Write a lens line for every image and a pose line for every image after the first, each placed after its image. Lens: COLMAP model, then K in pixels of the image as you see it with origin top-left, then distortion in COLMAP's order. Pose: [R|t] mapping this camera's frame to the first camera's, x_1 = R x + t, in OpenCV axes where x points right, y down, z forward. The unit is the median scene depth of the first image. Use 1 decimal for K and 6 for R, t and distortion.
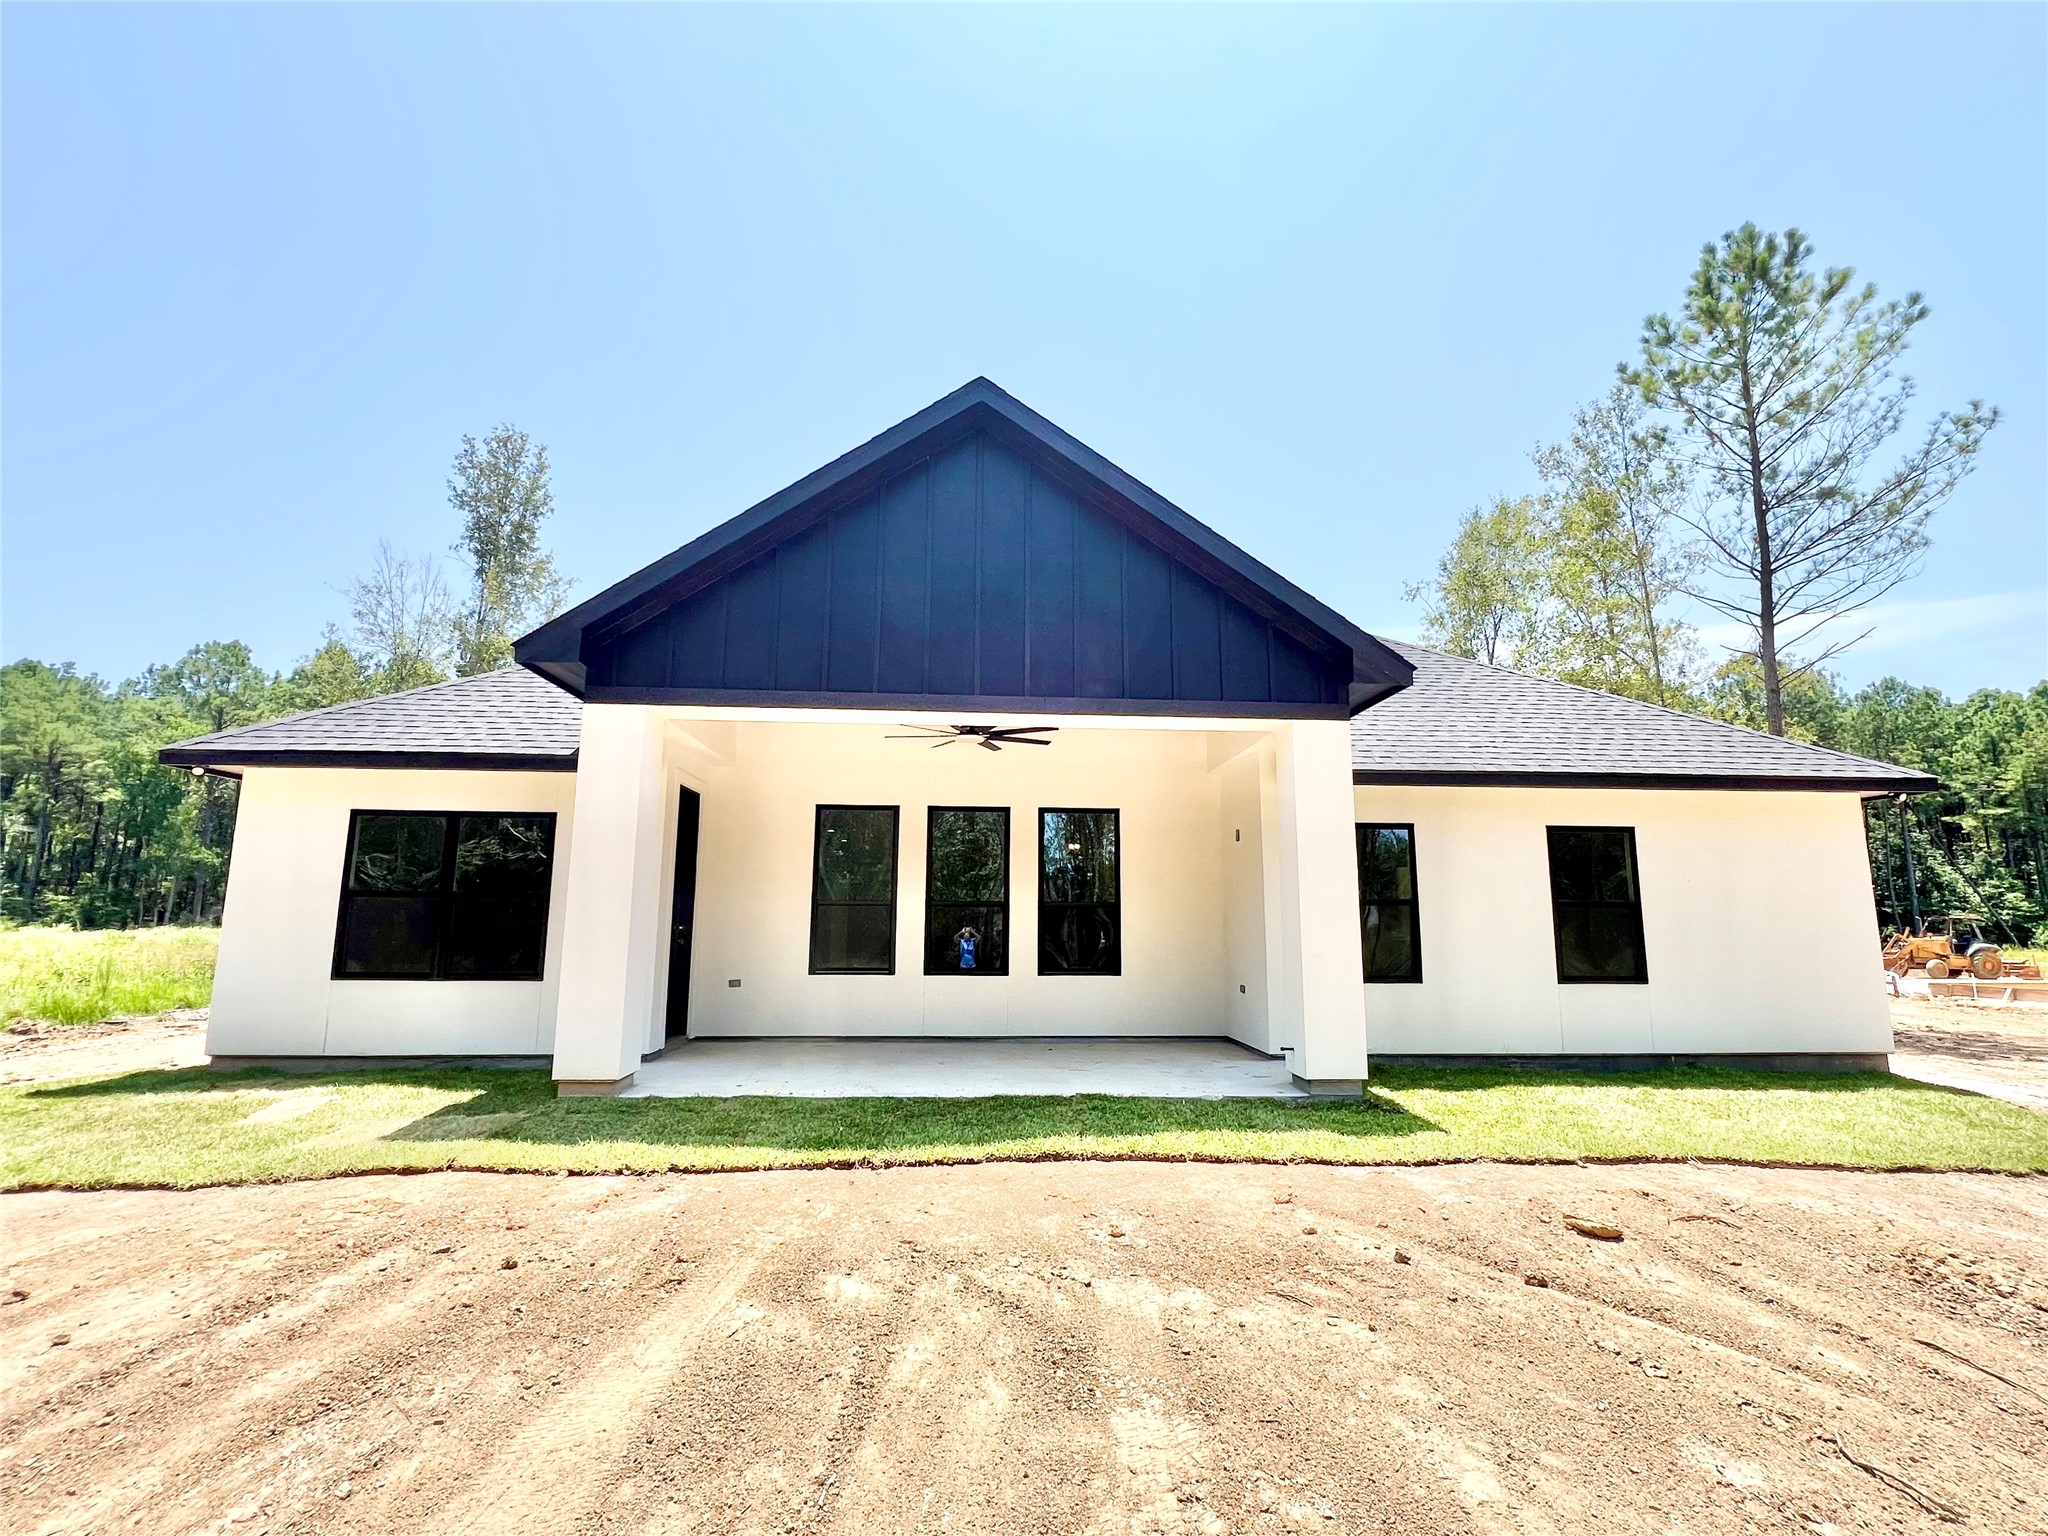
lens RADIAL K [[986.1, 0, 1038.5], [0, 986.1, 756.0], [0, 0, 1]] dist [-0.002885, 0.000383]
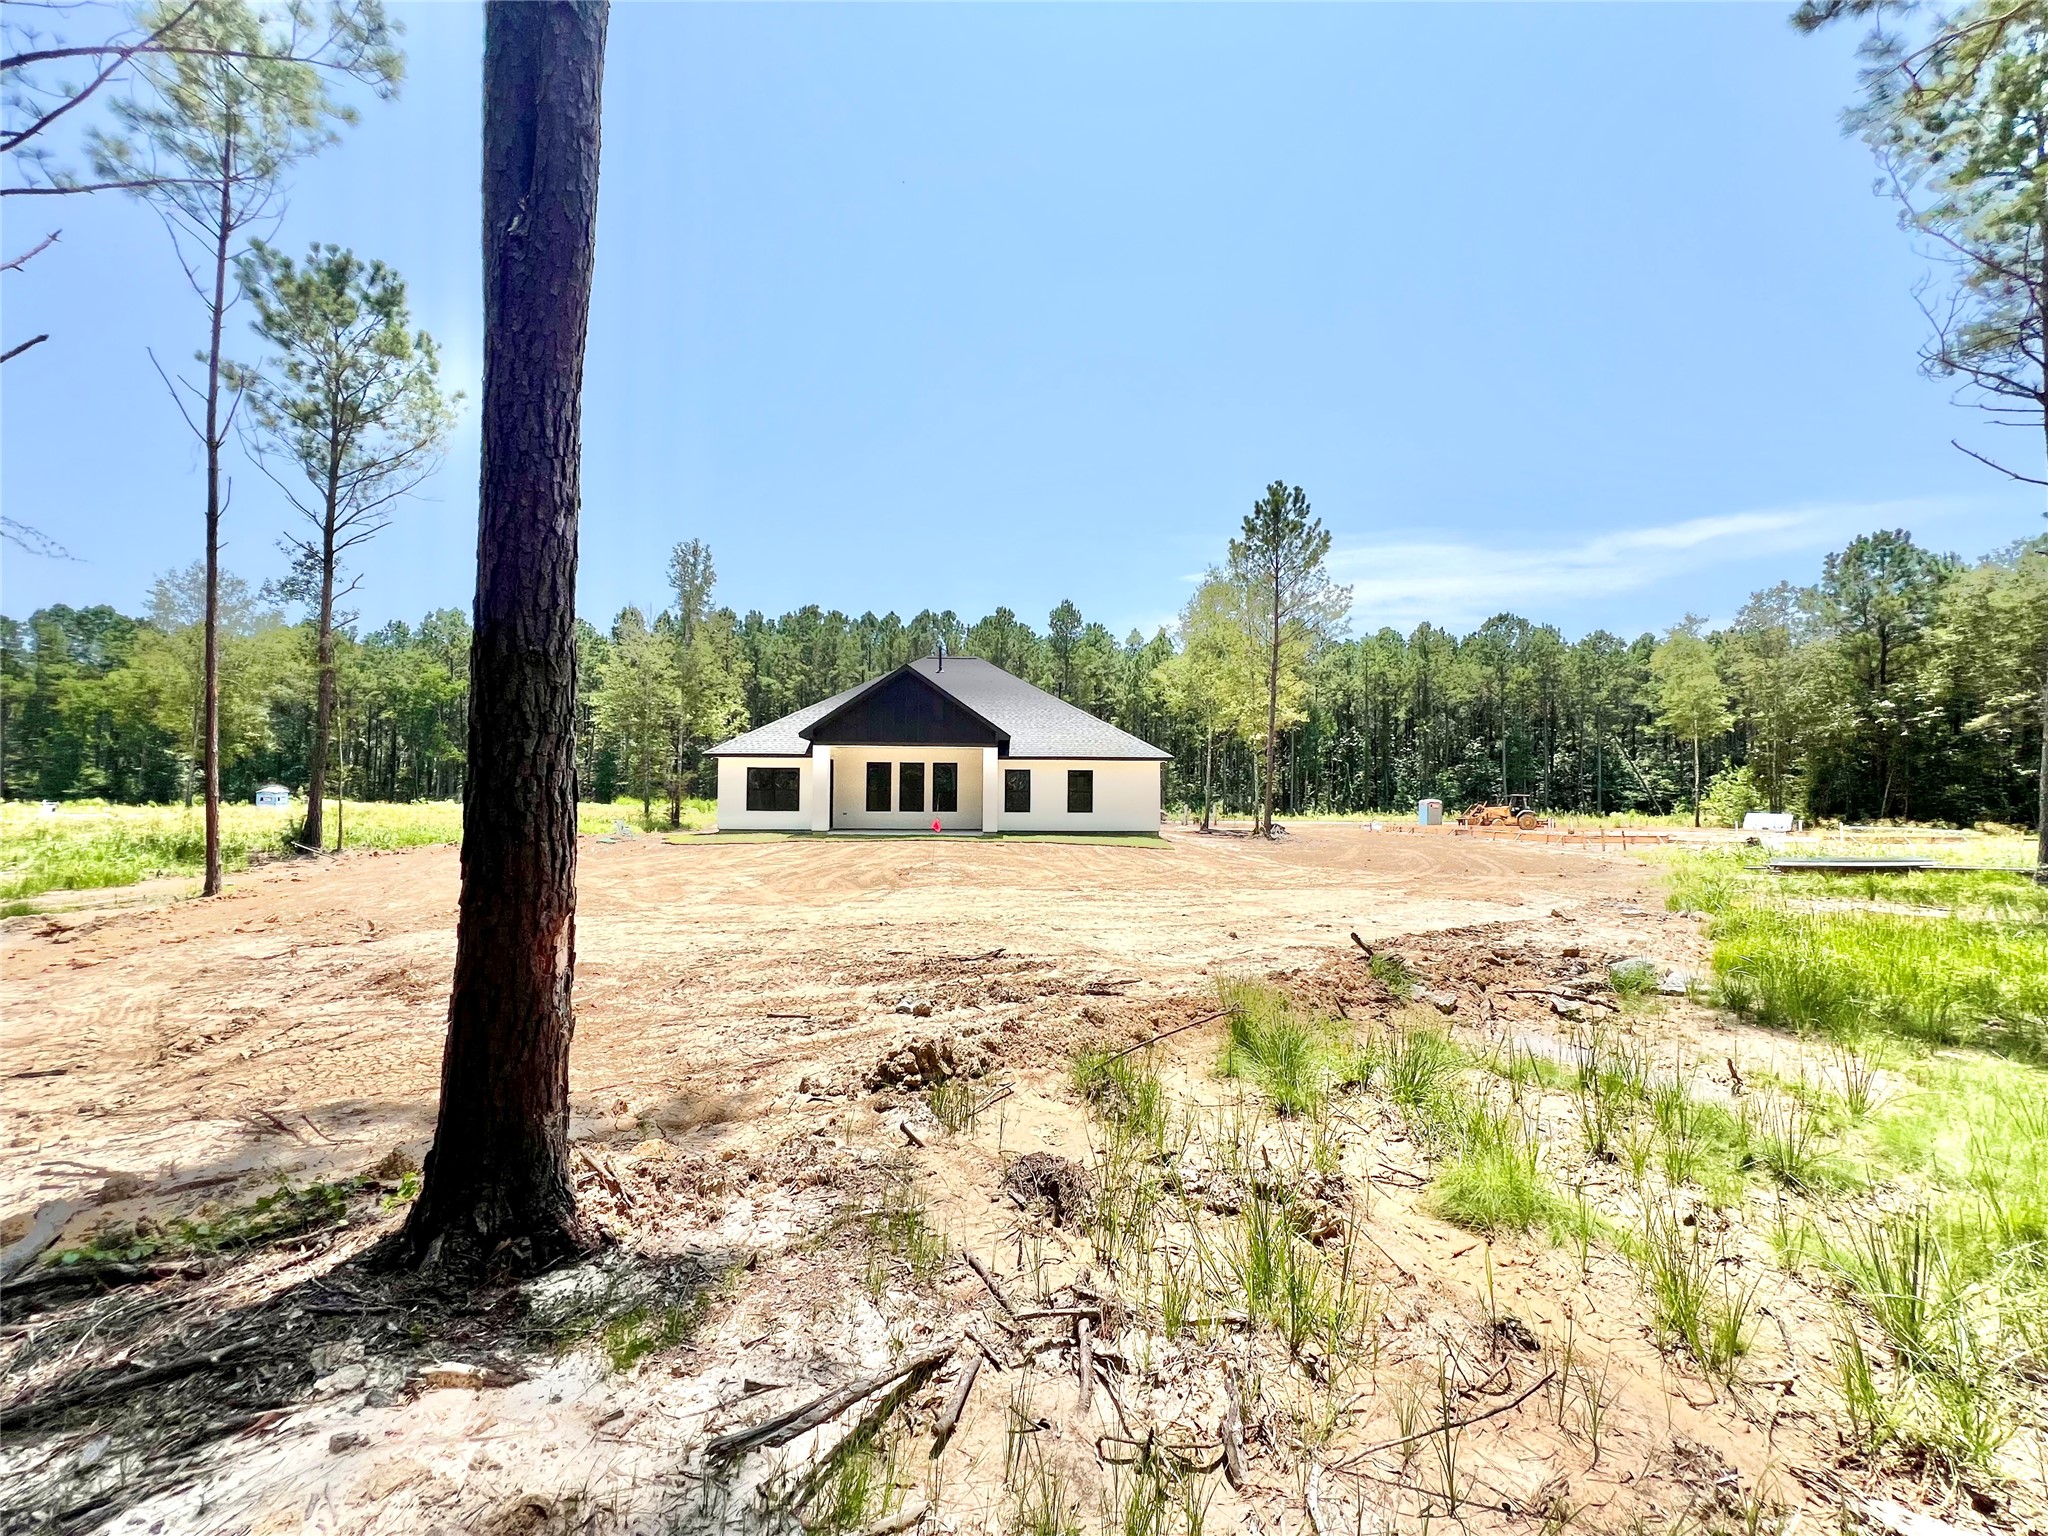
lens RADIAL K [[823.8, 0, 1020.8], [0, 823.8, 775.2], [0, 0, 1]] dist [-0.003478, 0.001002]
pose [[0.999726, -0.000943, -0.023394, 0.373880], [0.004143, 0.990544, 0.137136, -0.293714], [0.023043, -0.137195, 0.990276, -1.811966]]
